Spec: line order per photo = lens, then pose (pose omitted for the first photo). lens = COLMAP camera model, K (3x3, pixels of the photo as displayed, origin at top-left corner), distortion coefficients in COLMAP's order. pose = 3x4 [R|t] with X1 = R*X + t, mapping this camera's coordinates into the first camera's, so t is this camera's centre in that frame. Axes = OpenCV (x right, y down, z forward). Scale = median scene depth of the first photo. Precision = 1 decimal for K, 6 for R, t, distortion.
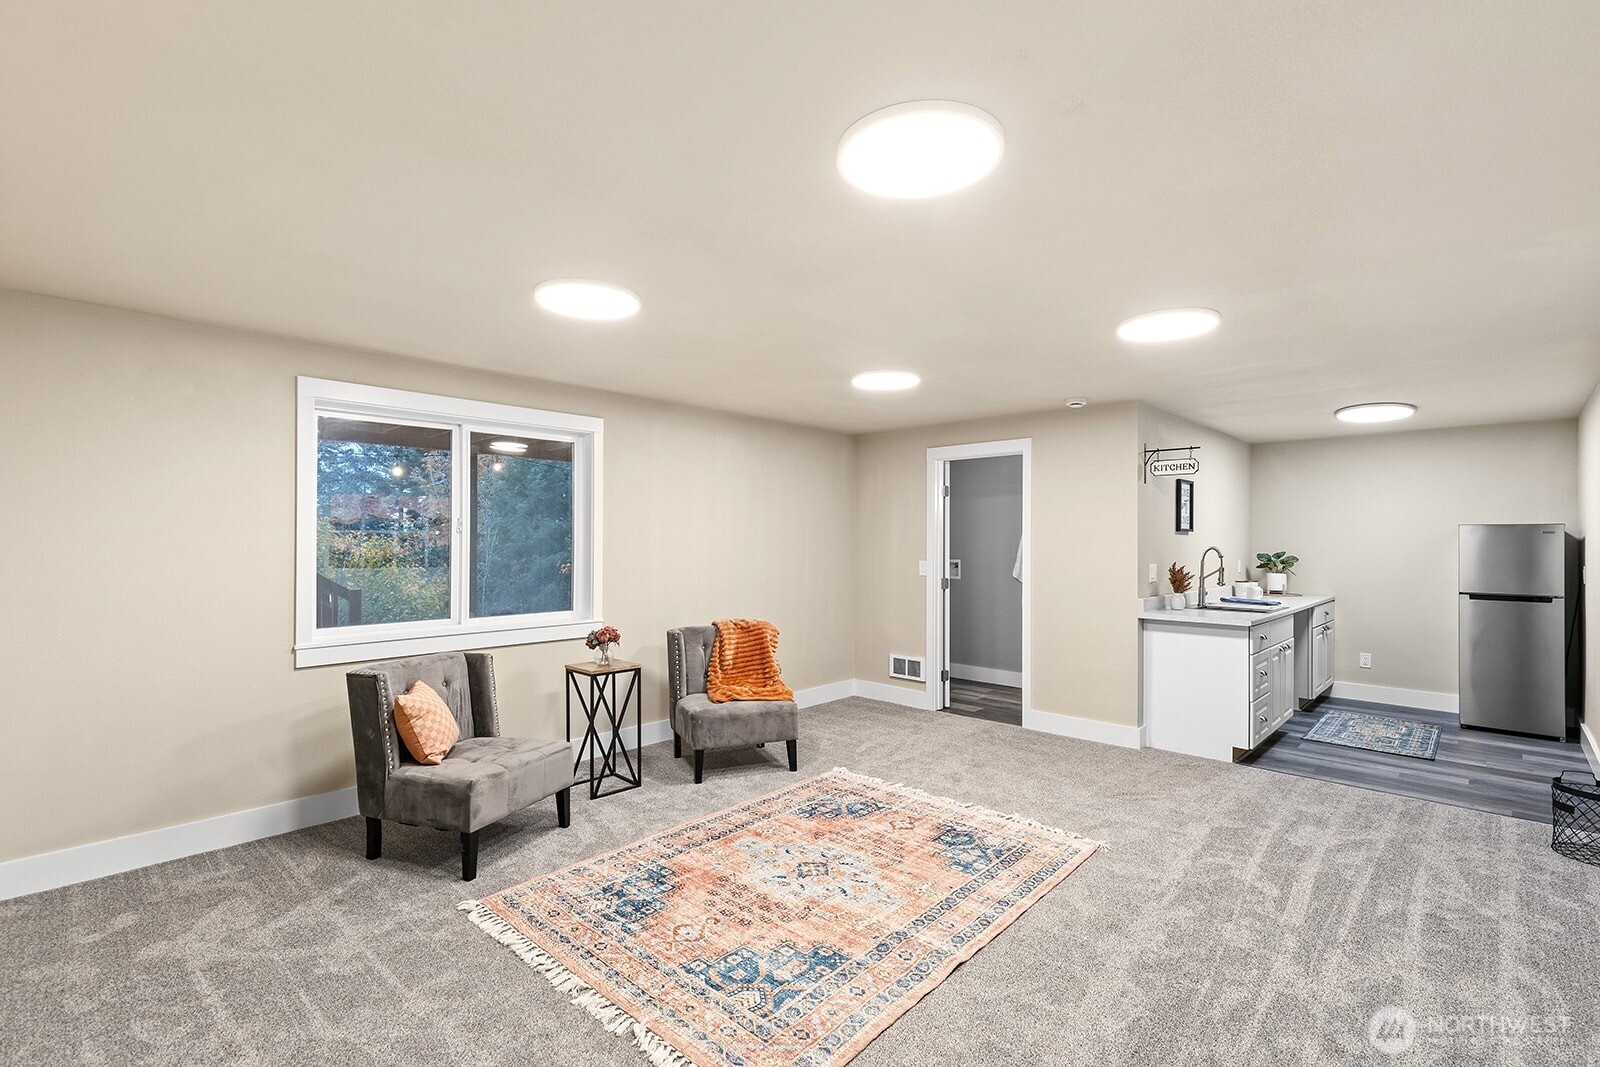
lens RADIAL K [[730.3, 0, 798.7], [0, 730.3, 537.1], [0, 0, 1]] dist [0.002336, -0.000384]
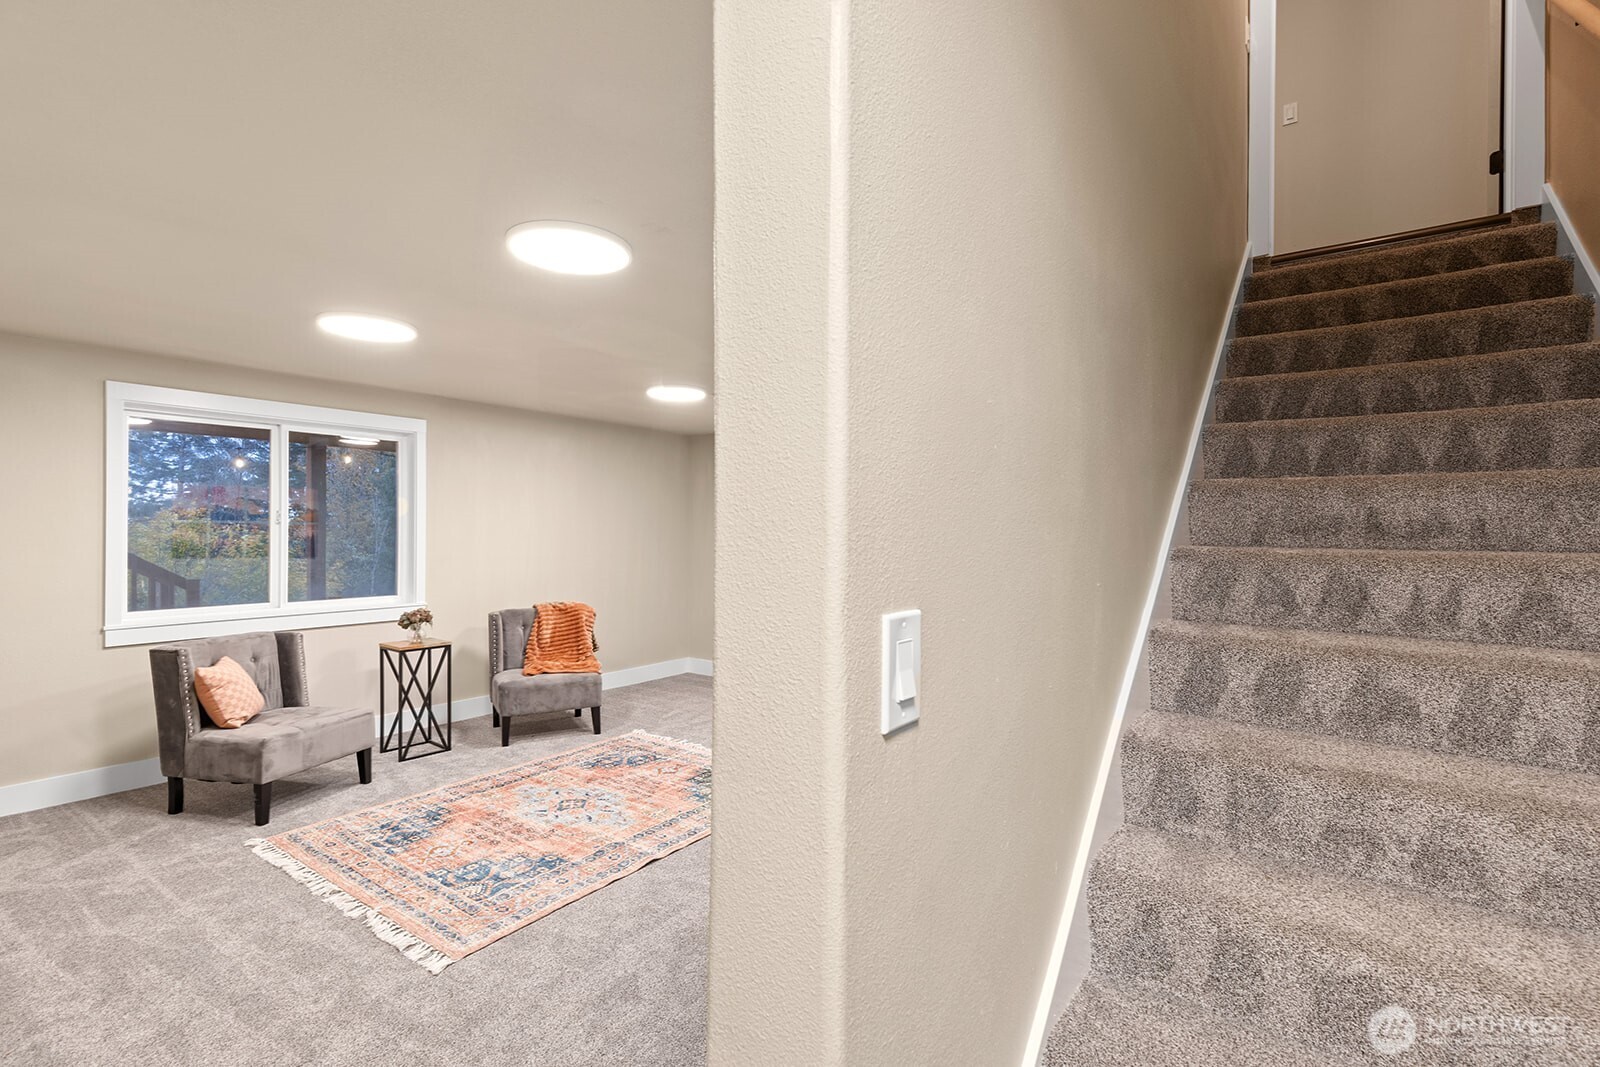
lens RADIAL K [[730.3, 0, 801.2], [0, 730.3, 529.6], [0, 0, 1]] dist [0.002336, -0.000384]
pose [[0.993364, 0.000946, 0.115006, 0.239831], [-0.001147, 0.999998, 0.001682, -0.000480], [-0.115004, -0.001803, 0.993363, -0.223870]]
